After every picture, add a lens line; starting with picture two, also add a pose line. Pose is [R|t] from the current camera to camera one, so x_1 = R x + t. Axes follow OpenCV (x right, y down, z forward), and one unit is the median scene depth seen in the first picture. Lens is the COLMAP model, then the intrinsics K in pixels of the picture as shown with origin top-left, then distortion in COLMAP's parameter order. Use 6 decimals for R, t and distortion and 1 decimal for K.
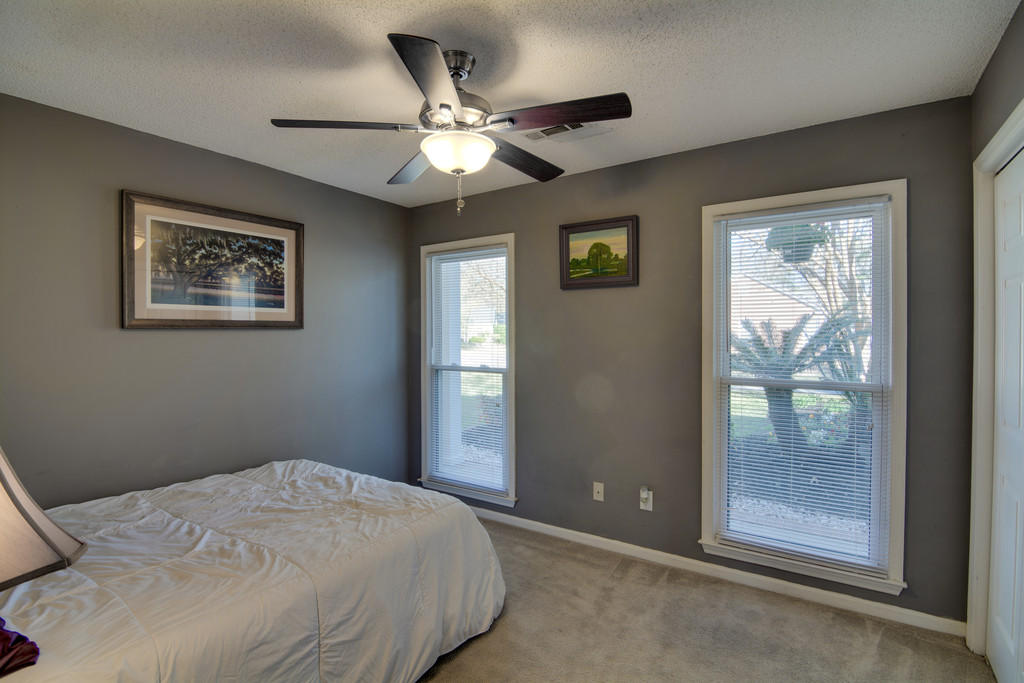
lens RADIAL K [[501.2, 0, 510.1], [0, 501.2, 334.1], [0, 0, 1]] dist [-0.003093, -0.000981]
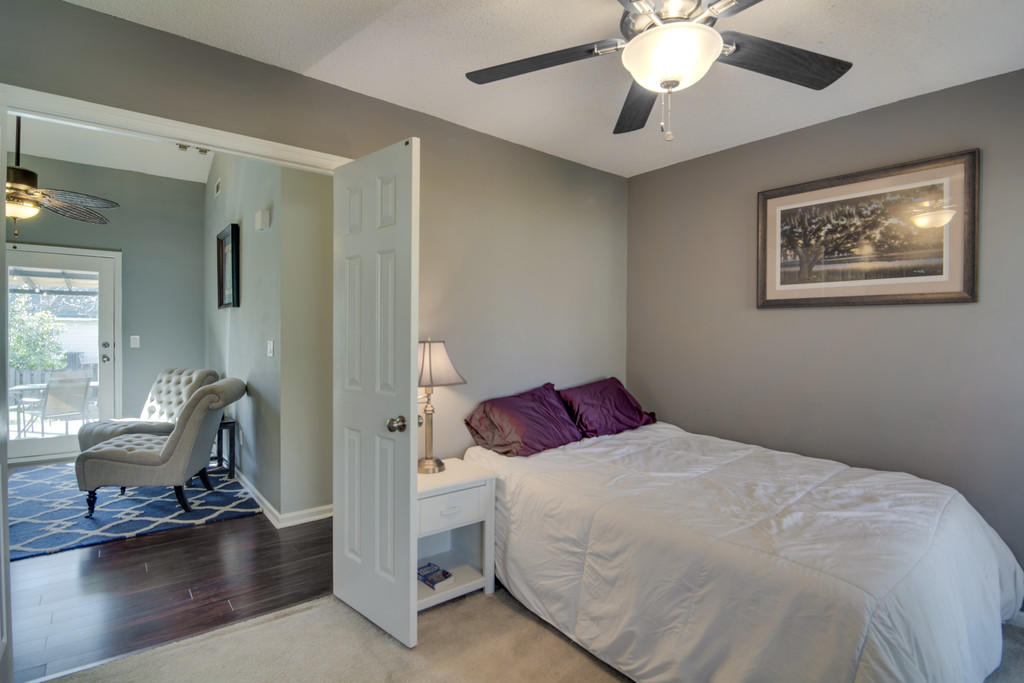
lens RADIAL K [[501.2, 0, 508.6], [0, 501.2, 338.3], [0, 0, 1]] dist [-0.003093, -0.000981]
pose [[-0.285091, 0.020647, -0.958278, 0.493822], [-0.010855, 0.999634, 0.024767, 0.033563], [0.958439, 0.017463, -0.284763, 0.682734]]
